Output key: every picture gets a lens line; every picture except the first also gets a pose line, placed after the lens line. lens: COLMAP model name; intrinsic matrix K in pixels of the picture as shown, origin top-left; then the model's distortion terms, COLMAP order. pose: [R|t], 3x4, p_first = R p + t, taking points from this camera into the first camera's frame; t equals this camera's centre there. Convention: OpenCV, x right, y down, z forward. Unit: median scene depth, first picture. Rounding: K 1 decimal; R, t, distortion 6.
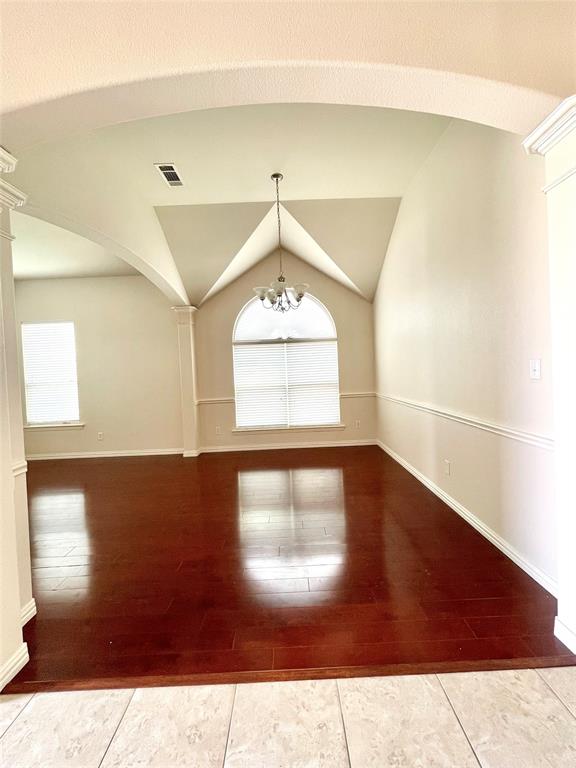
lens RADIAL K [[327.3, 0, 289.1], [0, 327.3, 370.6], [0, 0, 1]] dist [-0.002663, -0.000204]
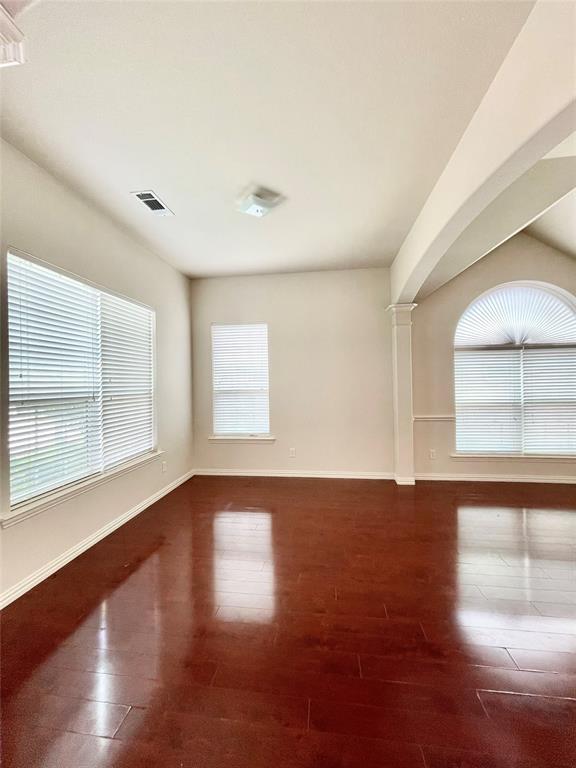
lens RADIAL K [[319.4, 0, 274.8], [0, 319.4, 381.1], [0, 0, 1]] dist [-0.001500, -0.000387]
pose [[0.988886, 0.025301, -0.146510, -0.502381], [-0.027848, 0.999494, -0.015359, 0.021651], [0.146048, 0.019269, 0.989090, 0.138158]]
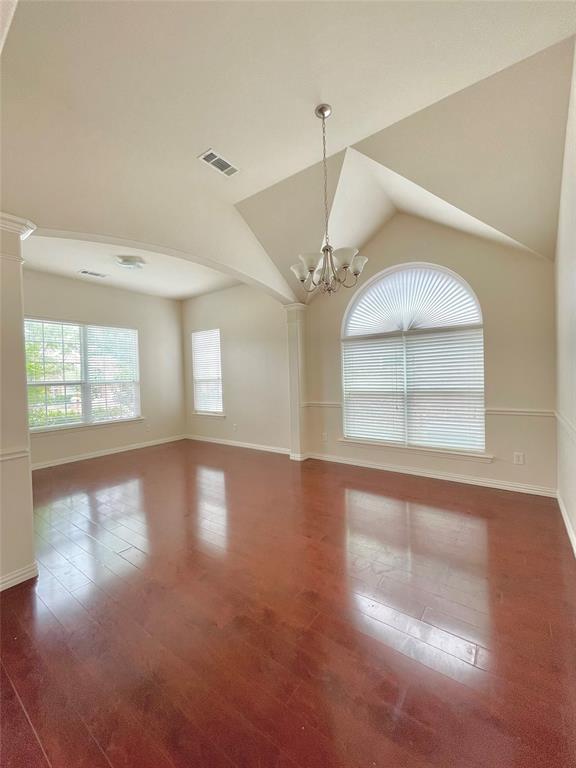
lens RADIAL K [[319.4, 0, 274.8], [0, 319.4, 381.1], [0, 0, 1]] dist [-0.001500, -0.000387]
pose [[0.779648, 0.031942, -0.625402, 0.223490], [-0.020599, 0.999466, 0.025367, 0.007594], [0.625879, -0.006894, 0.779890, 0.221124]]
